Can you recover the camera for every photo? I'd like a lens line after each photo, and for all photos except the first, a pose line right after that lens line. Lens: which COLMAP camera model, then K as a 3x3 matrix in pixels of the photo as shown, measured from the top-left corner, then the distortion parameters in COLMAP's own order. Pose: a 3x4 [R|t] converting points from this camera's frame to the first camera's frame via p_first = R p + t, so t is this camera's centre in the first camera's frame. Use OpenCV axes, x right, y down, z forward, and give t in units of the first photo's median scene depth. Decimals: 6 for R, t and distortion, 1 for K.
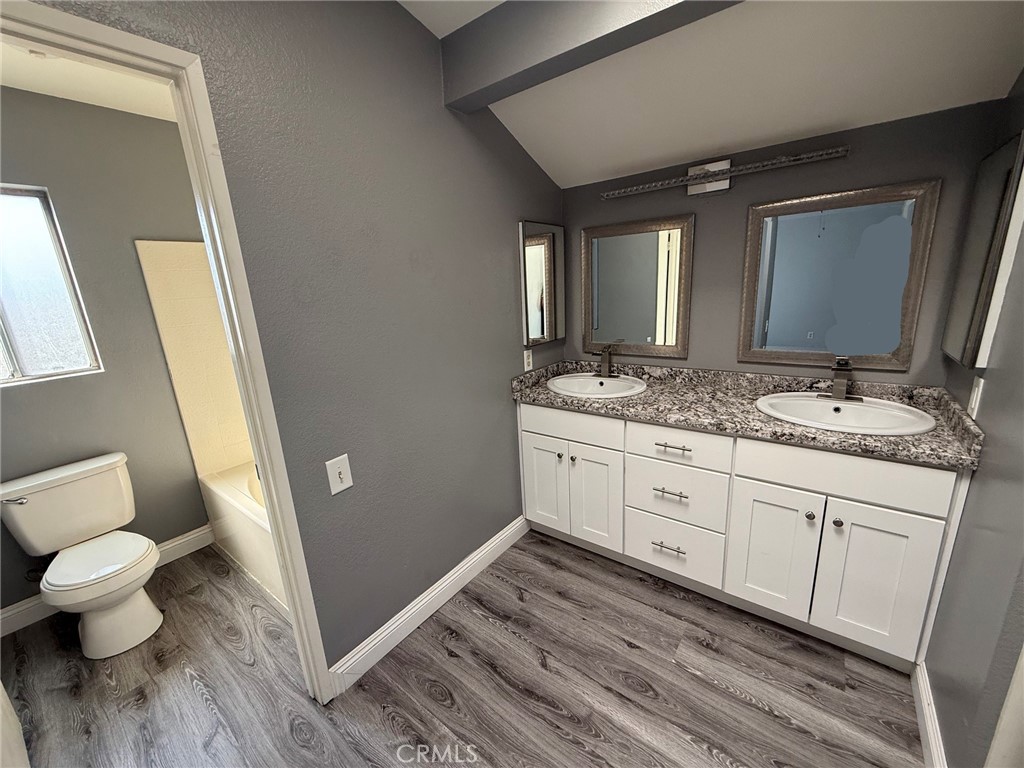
lens RADIAL K [[407.9, 0, 509.4], [0, 407.9, 385.2], [0, 0, 1]] dist [0.000053, 0.000097]
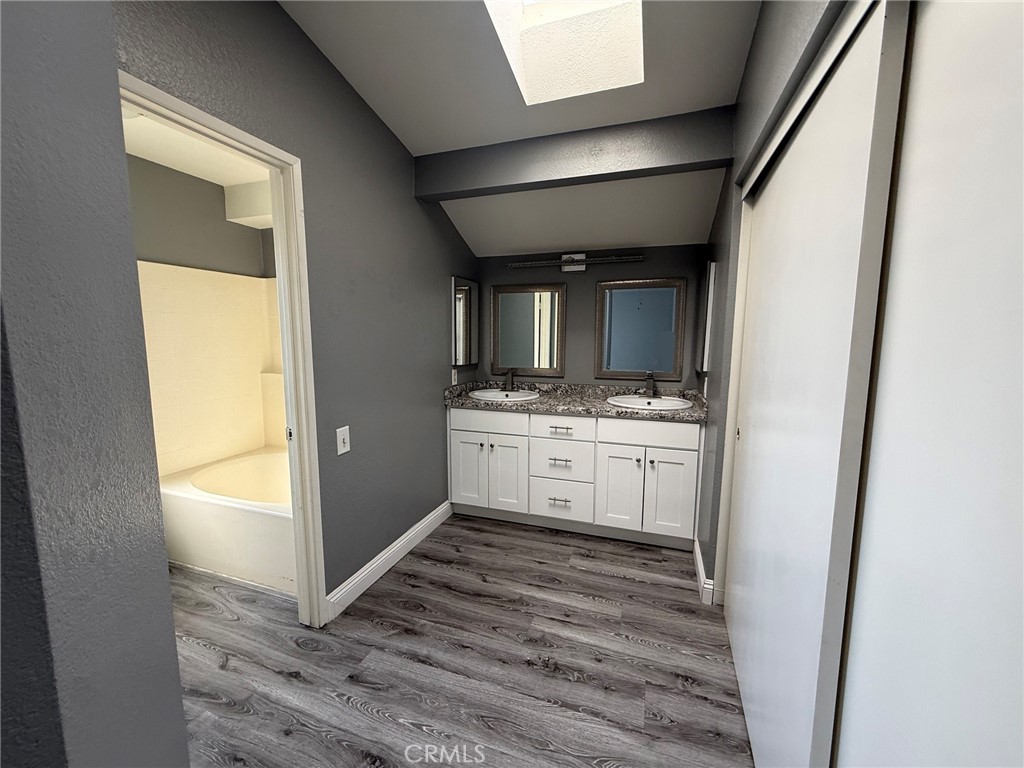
lens RADIAL K [[407.9, 0, 509.4], [0, 407.9, 385.2], [0, 0, 1]] dist [0.000053, 0.000097]
pose [[0.948685, 0.020853, 0.315535, -0.261947], [0.020284, 0.991755, -0.126529, 0.177044], [-0.315573, 0.126437, 0.940440, -0.389194]]
